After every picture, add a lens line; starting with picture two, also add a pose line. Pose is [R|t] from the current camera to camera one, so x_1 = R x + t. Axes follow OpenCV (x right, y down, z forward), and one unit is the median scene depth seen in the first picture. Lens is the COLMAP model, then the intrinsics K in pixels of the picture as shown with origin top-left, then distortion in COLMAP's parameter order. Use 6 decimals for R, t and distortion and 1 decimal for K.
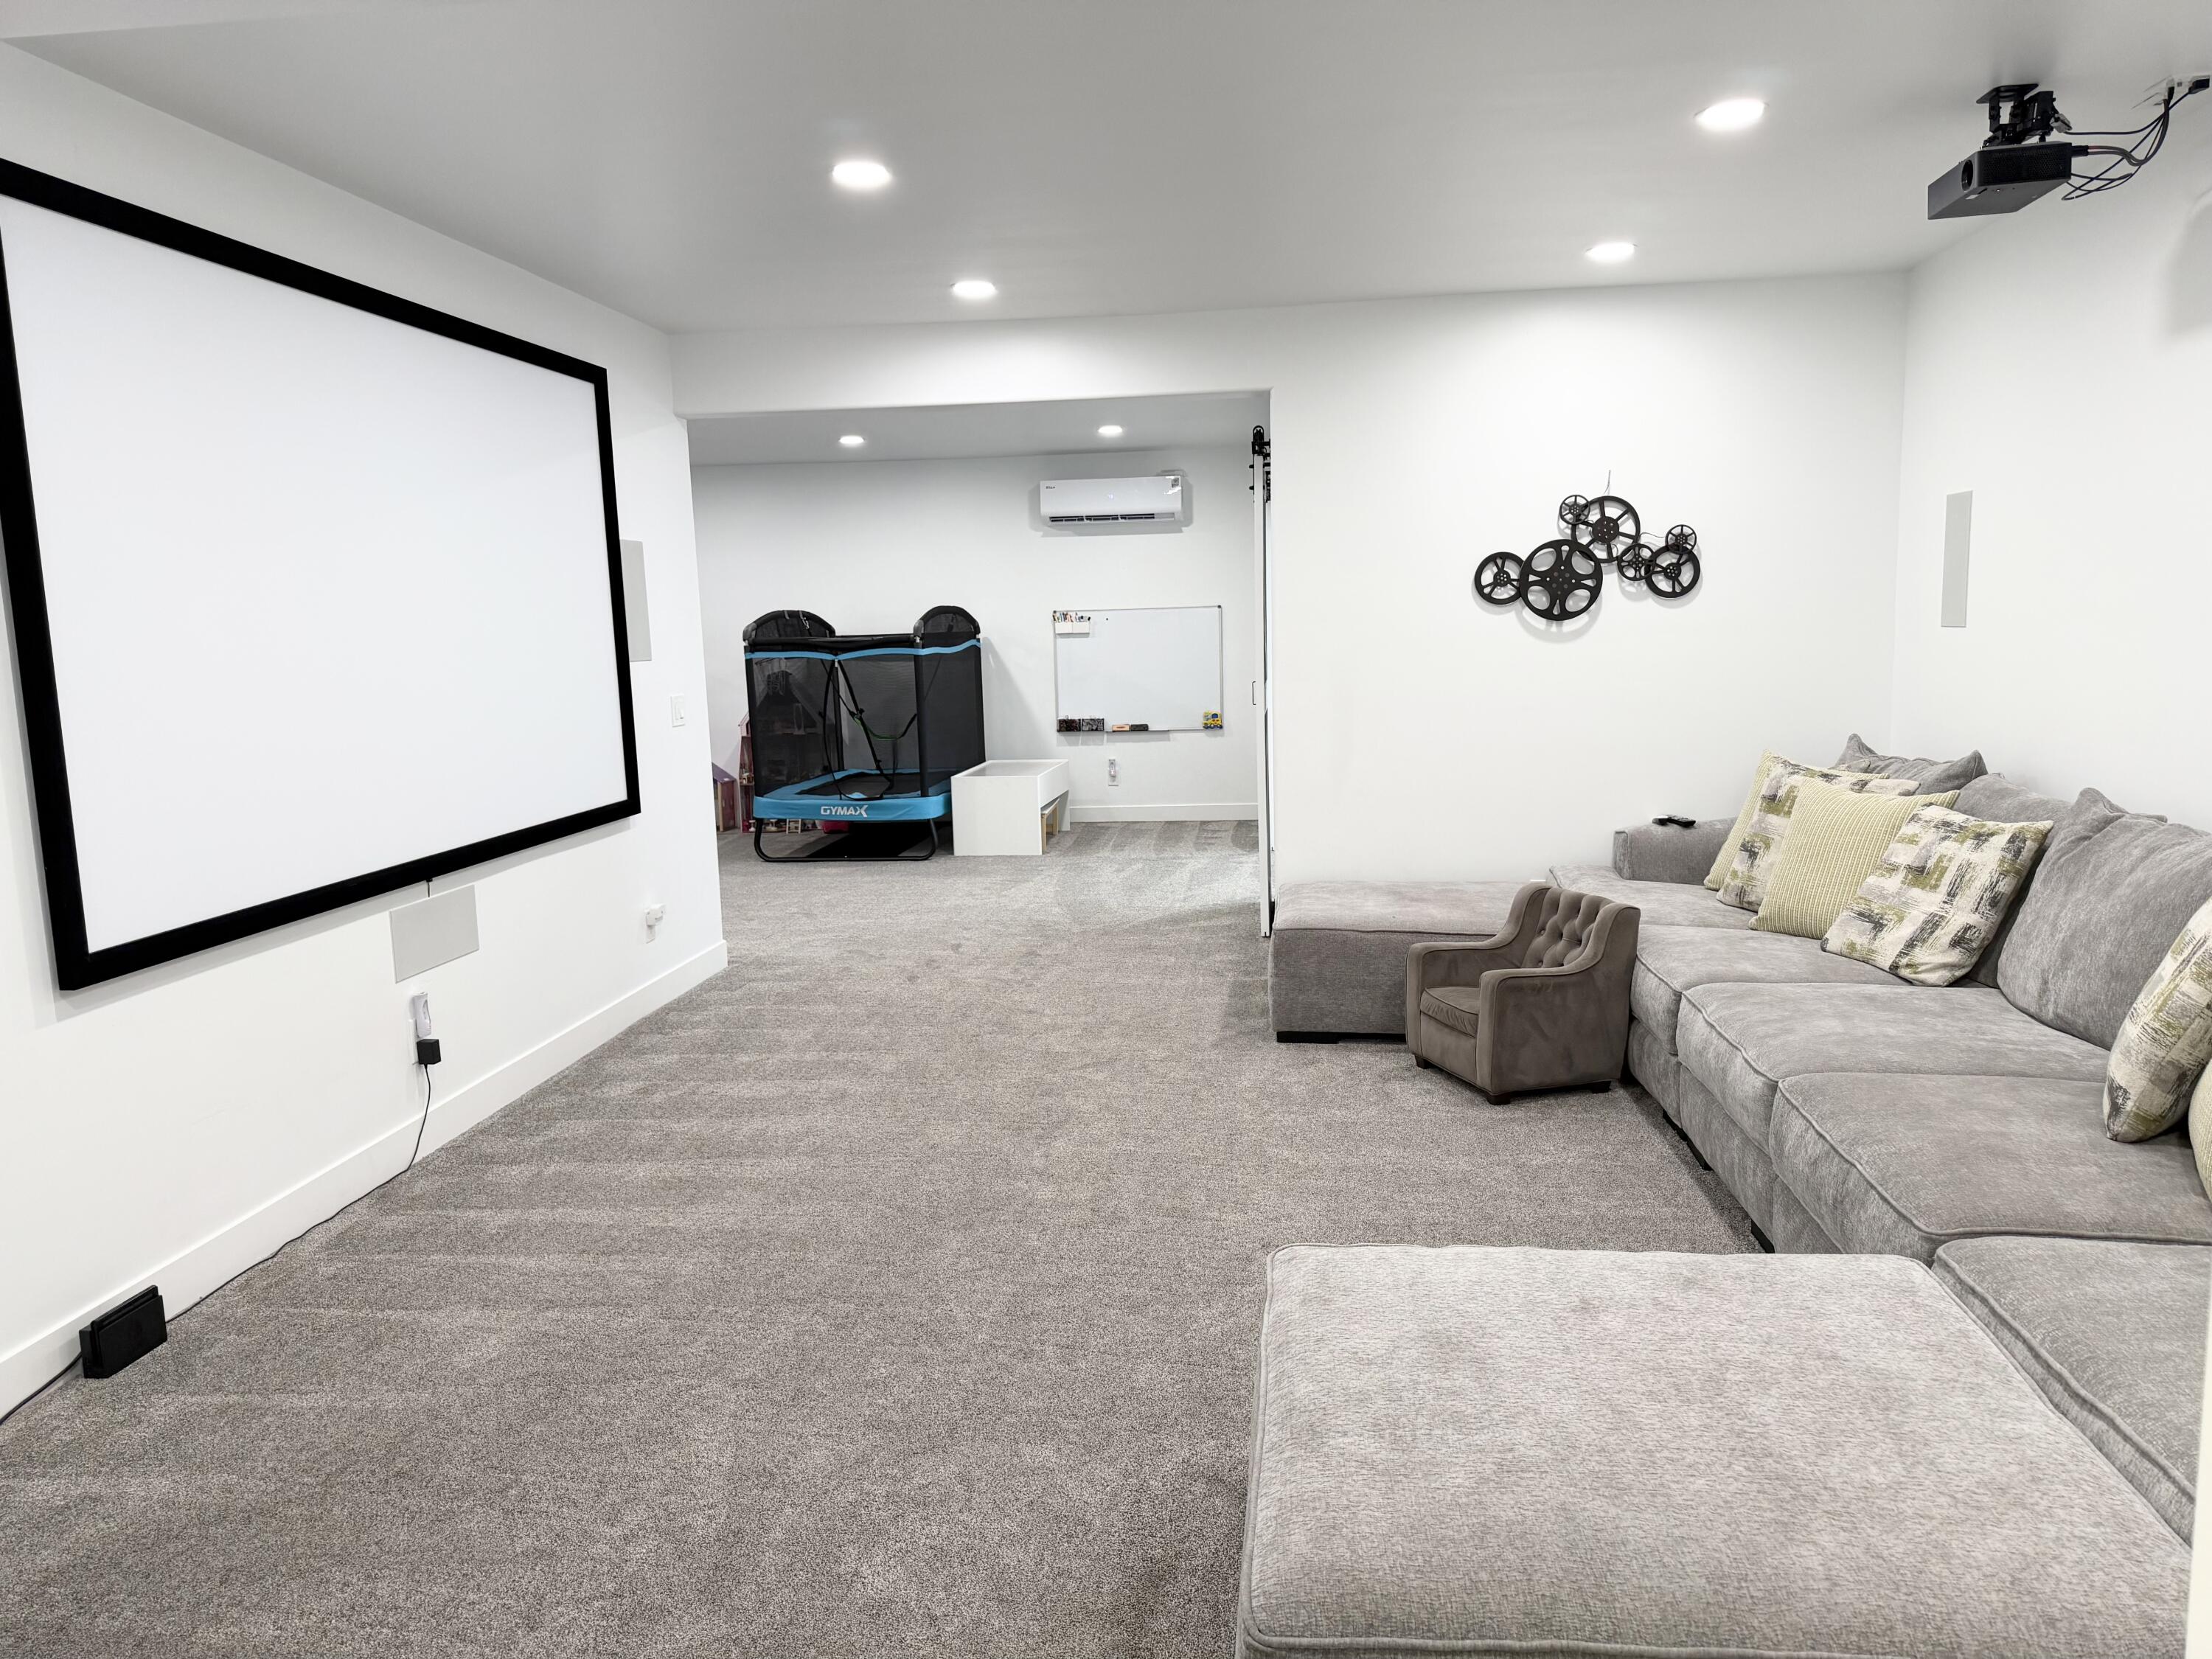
lens RADIAL K [[1554.6, 0, 1102.8], [0, 1554.6, 828.3], [0, 0, 1]] dist [0.053509, -0.064608]
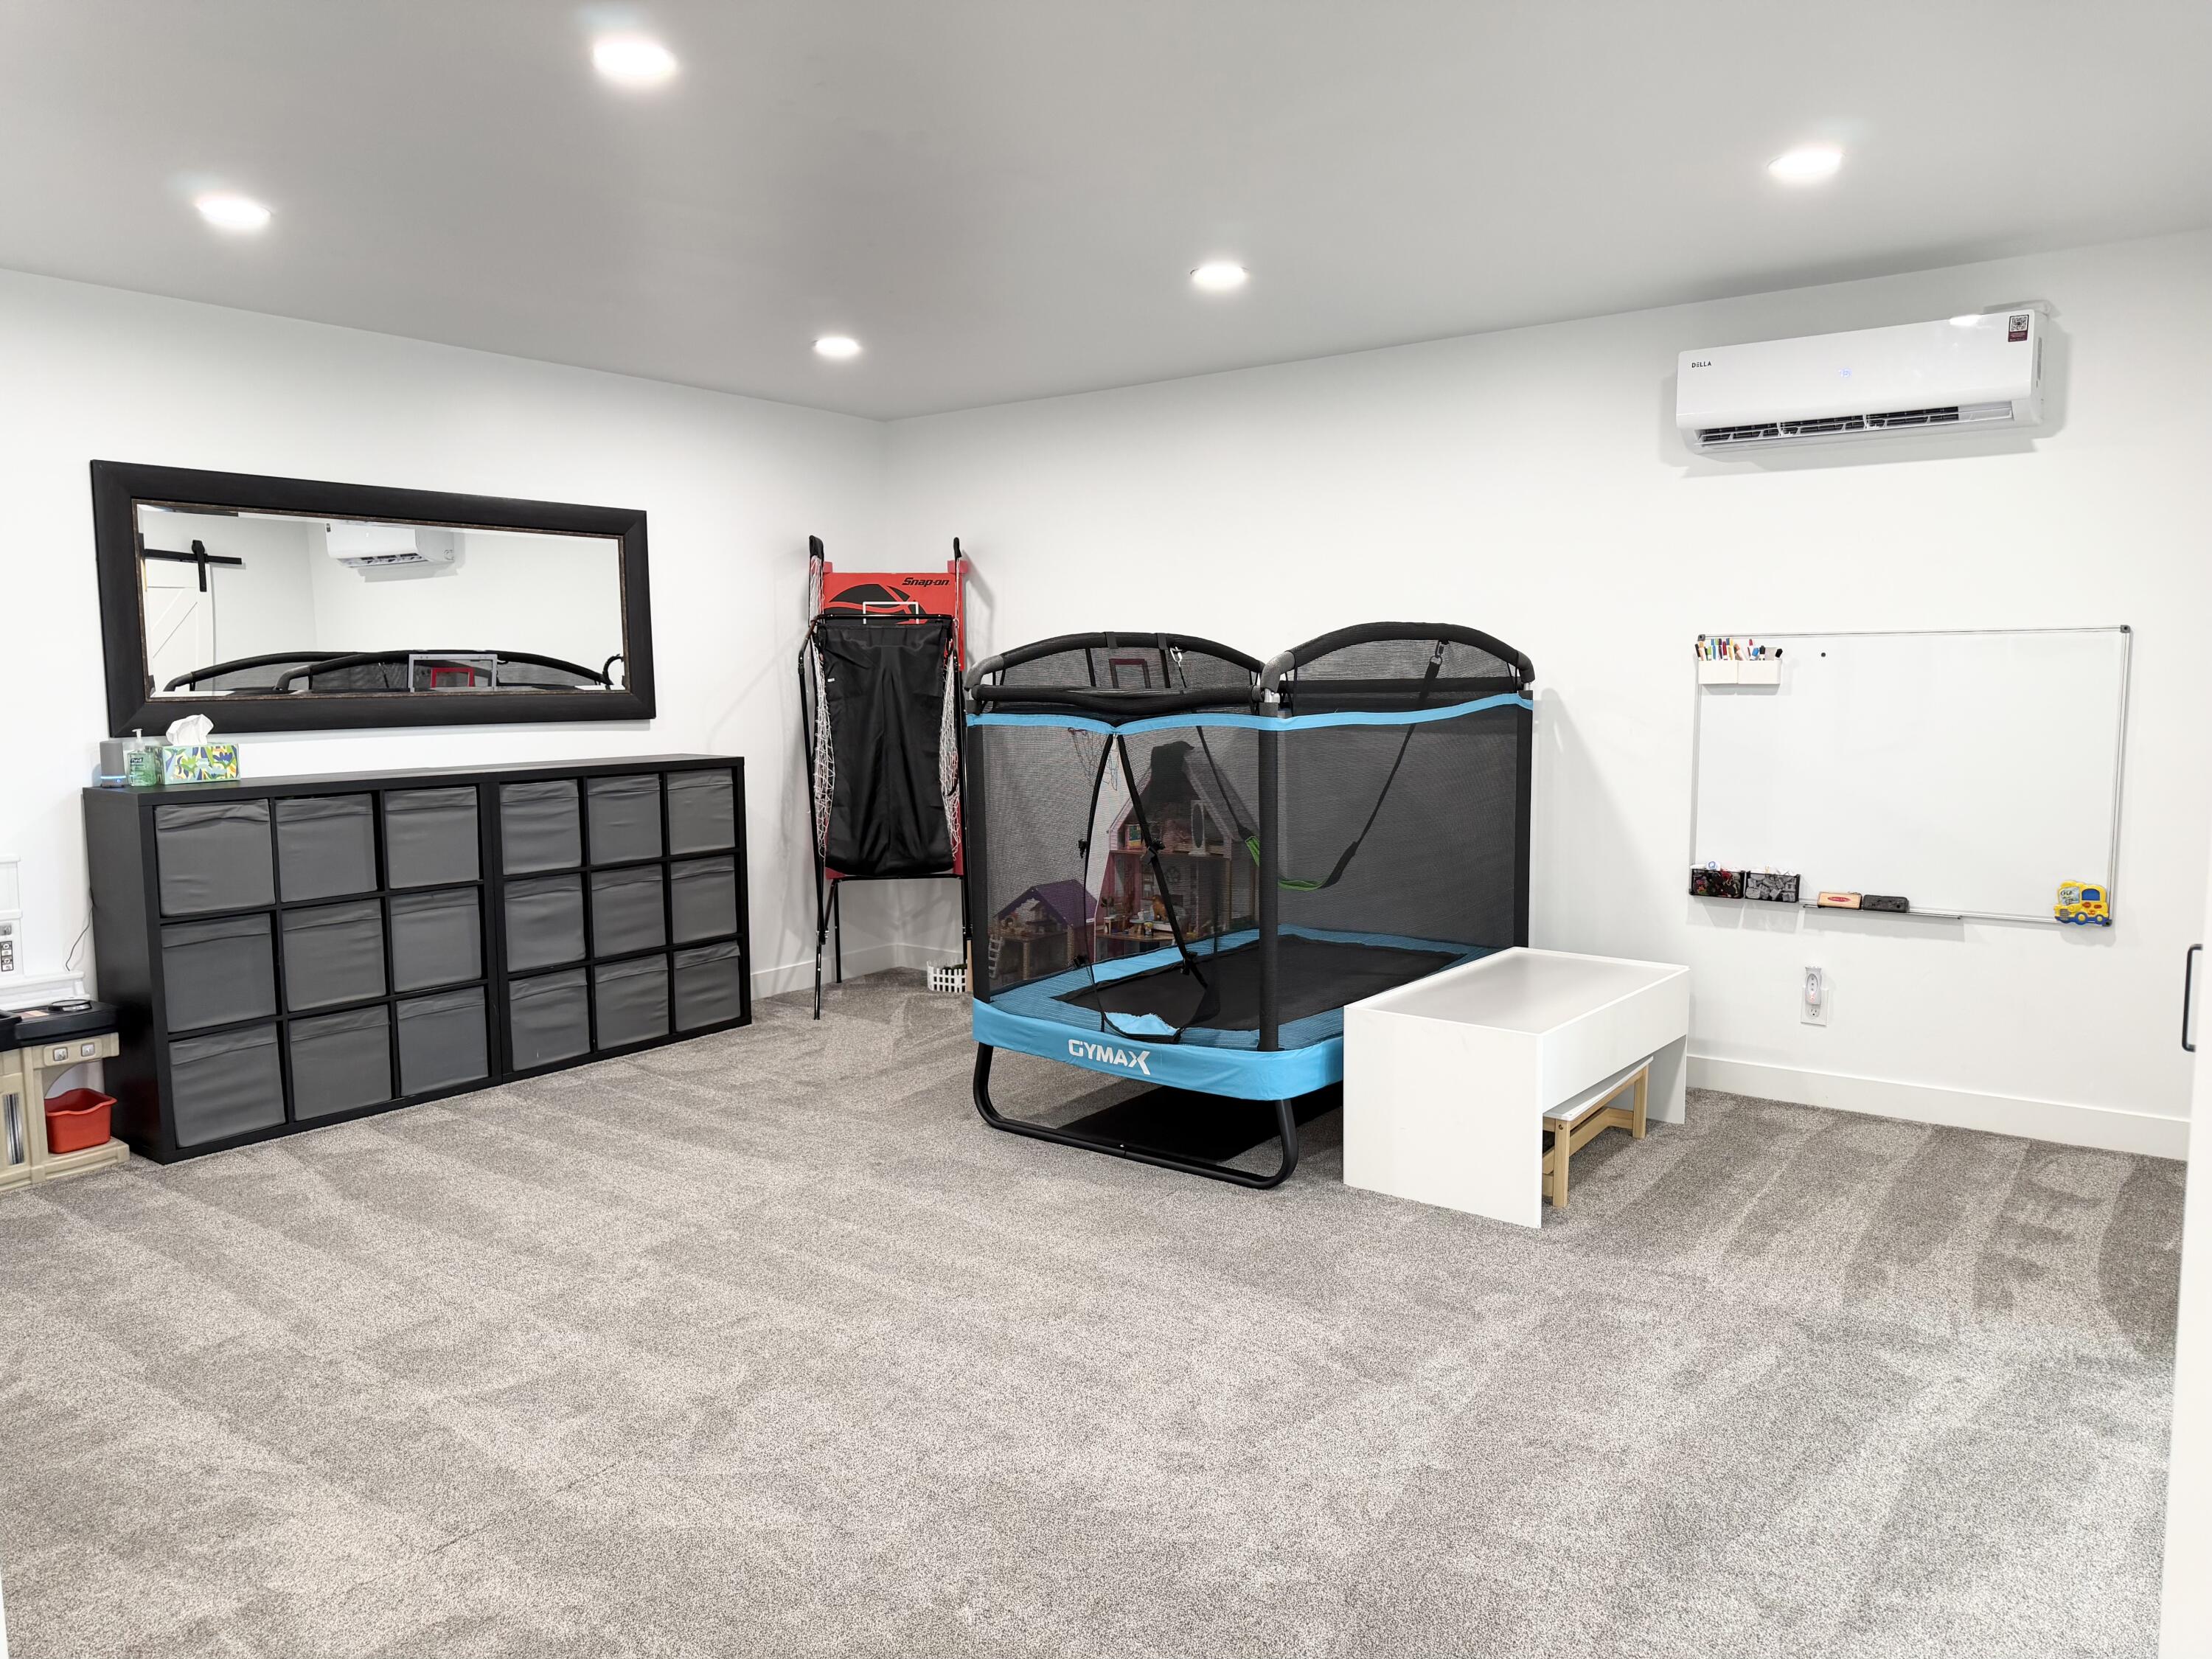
lens RADIAL K [[1554.6, 0, 1110.8], [0, 1554.6, 830.2], [0, 0, 1]] dist [0.053509, -0.064608]
pose [[0.857953, 0.071119, -0.508781, 0.059922], [-0.080265, 0.996766, 0.003981, -0.069859], [0.507419, 0.037422, 0.860887, 0.513010]]
